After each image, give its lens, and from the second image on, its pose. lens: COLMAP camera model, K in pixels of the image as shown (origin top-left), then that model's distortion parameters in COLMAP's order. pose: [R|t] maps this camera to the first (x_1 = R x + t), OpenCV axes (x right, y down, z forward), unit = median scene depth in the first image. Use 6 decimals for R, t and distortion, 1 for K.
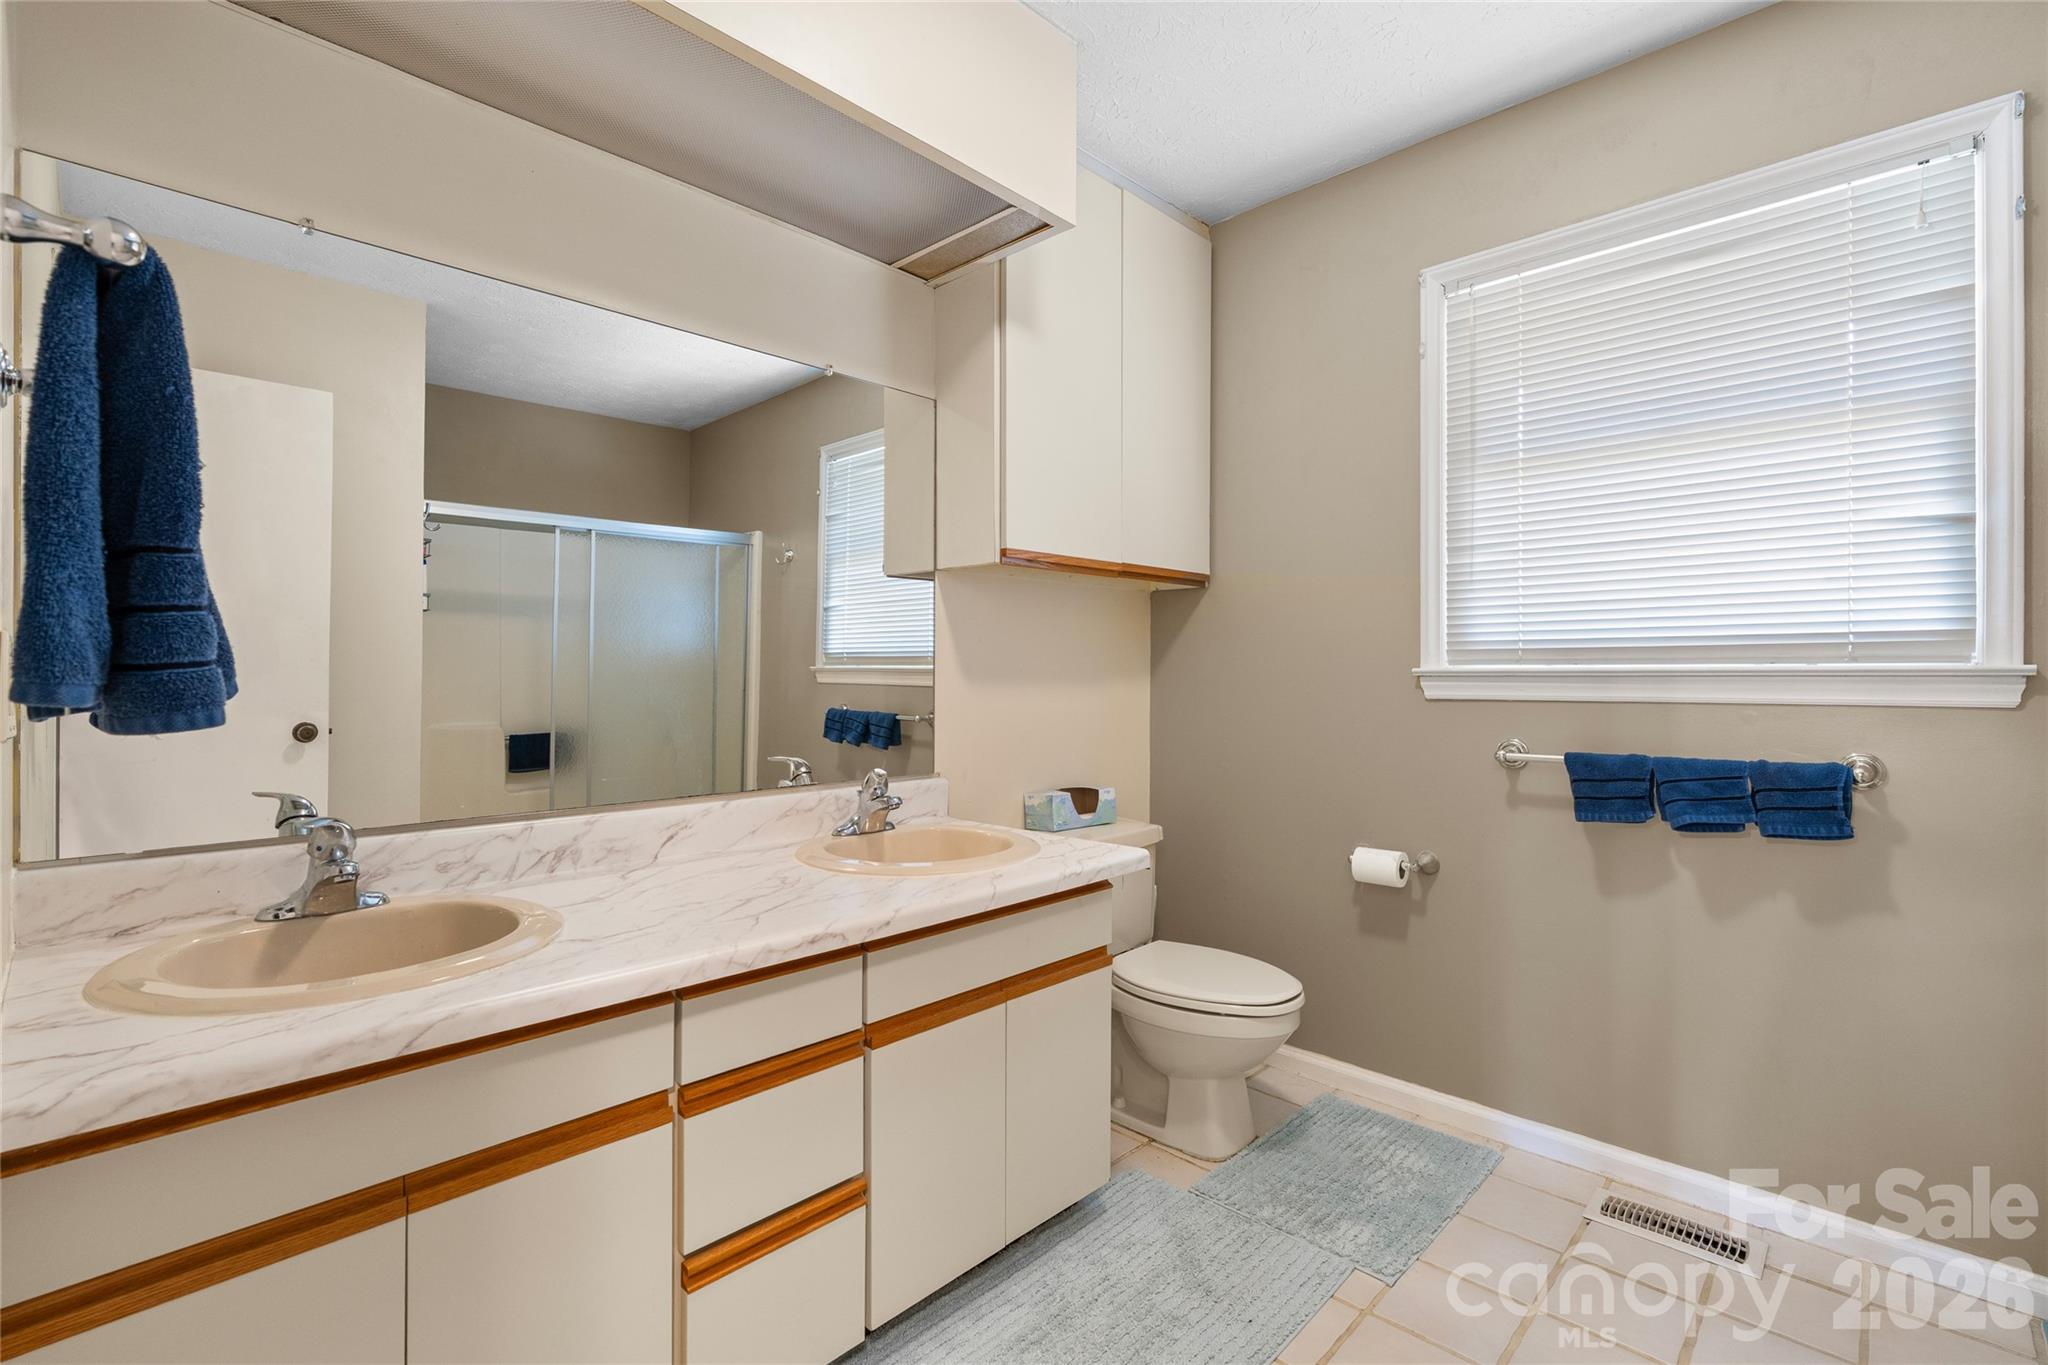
lens RADIAL K [[938.9, 0, 1027.3], [0, 938.9, 678.6], [0, 0, 1]] dist [0.002344, 0.000932]
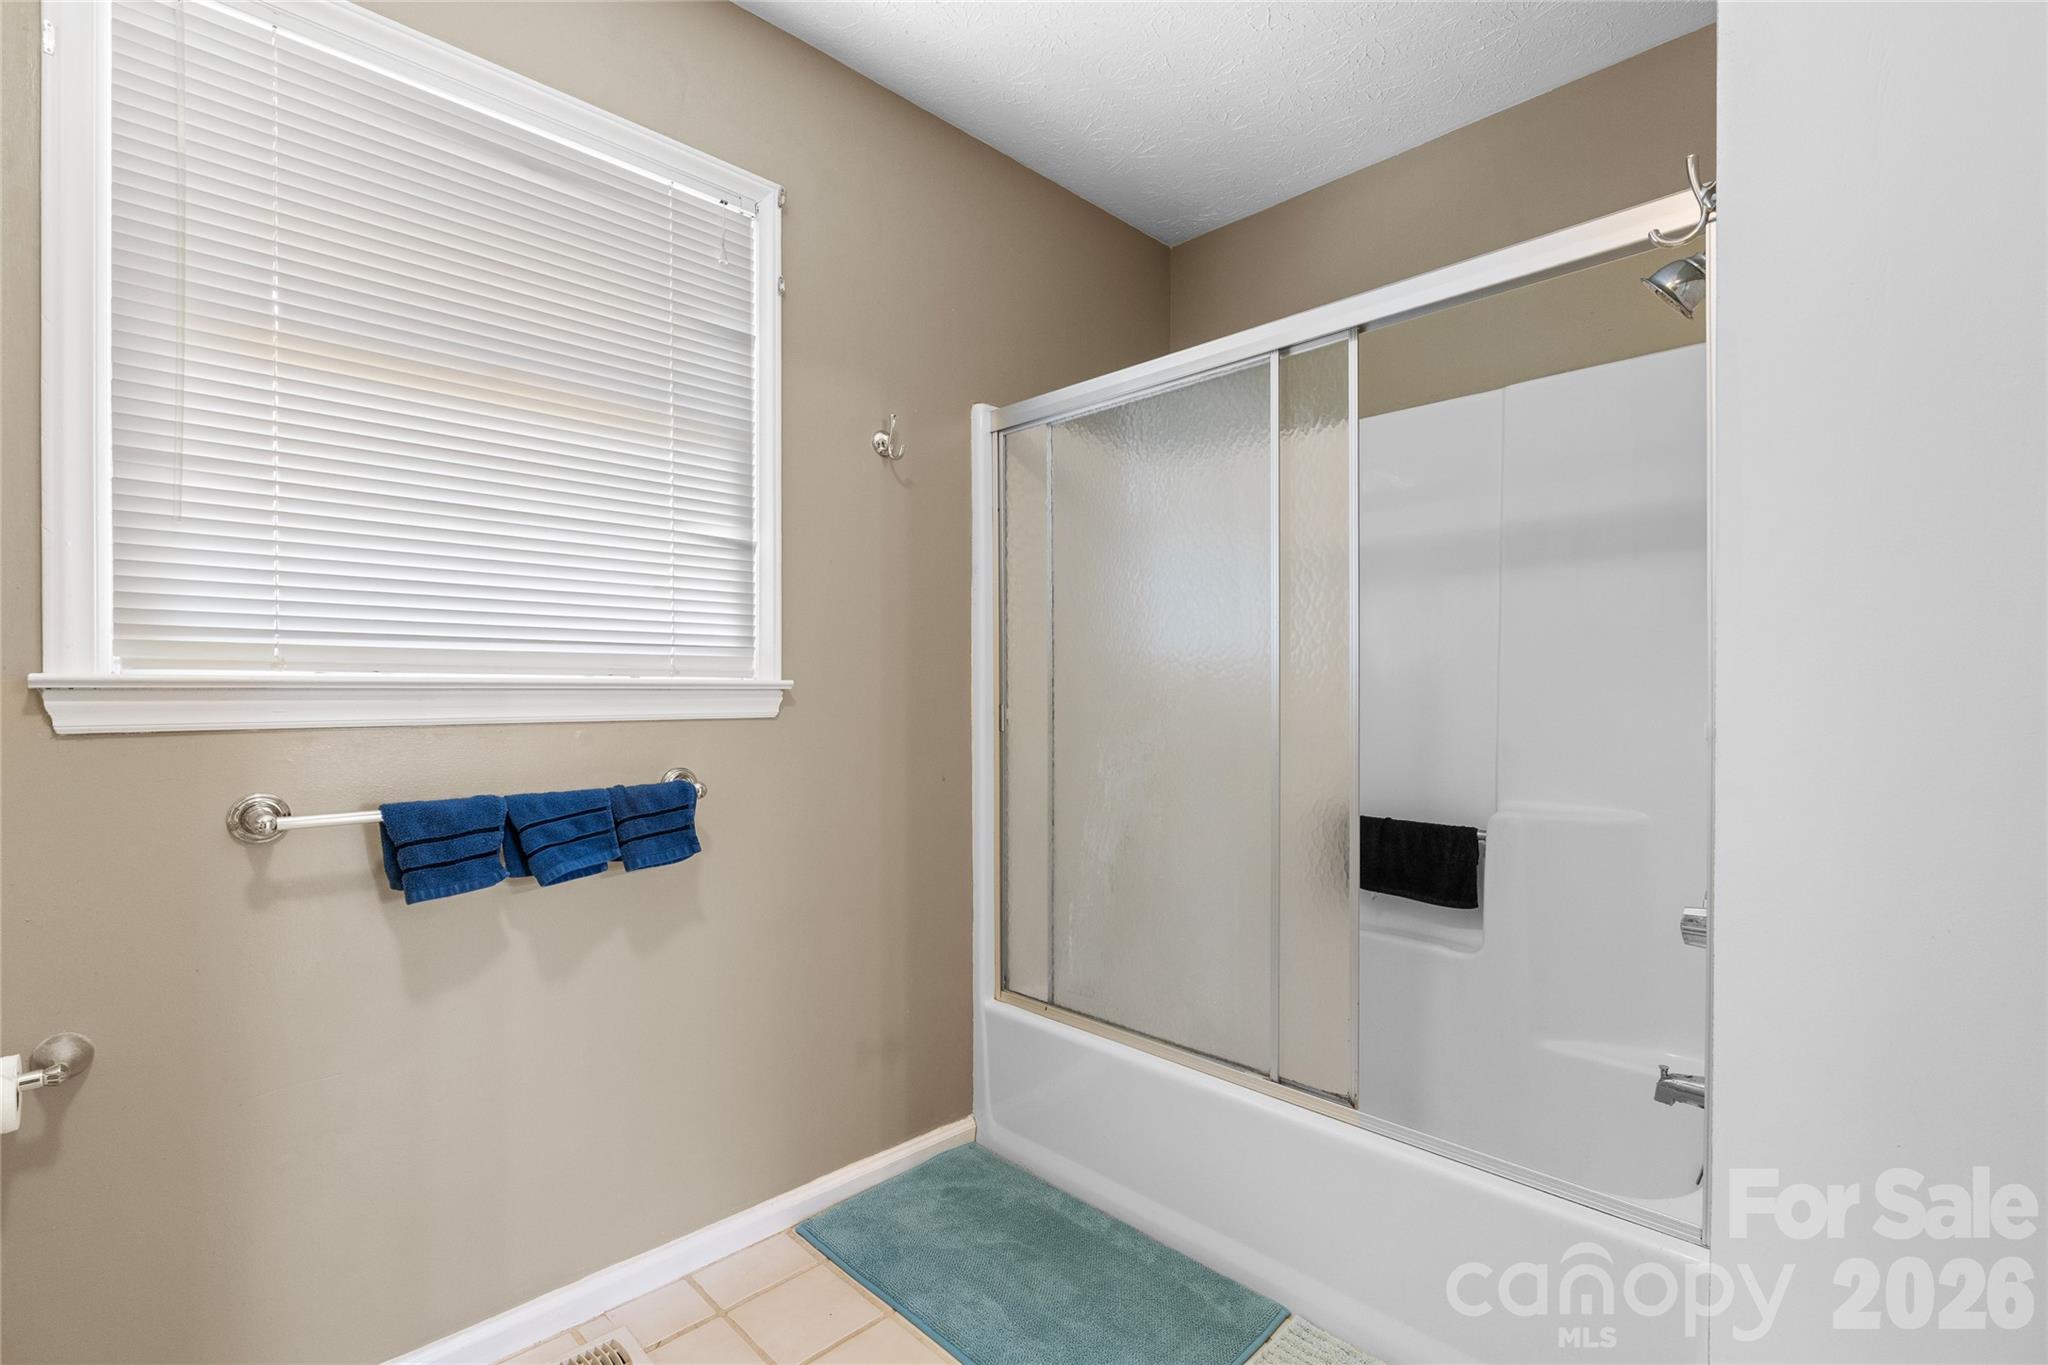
lens RADIAL K [[938.9, 0, 1027.3], [0, 938.9, 684.9], [0, 0, 1]] dist [0.002344, 0.000932]
pose [[0.026834, 0.001257, 0.999639, -0.081494], [-0.001278, 0.999998, -0.001223, -0.006192], [-0.999639, -0.001244, 0.026836, 0.570177]]
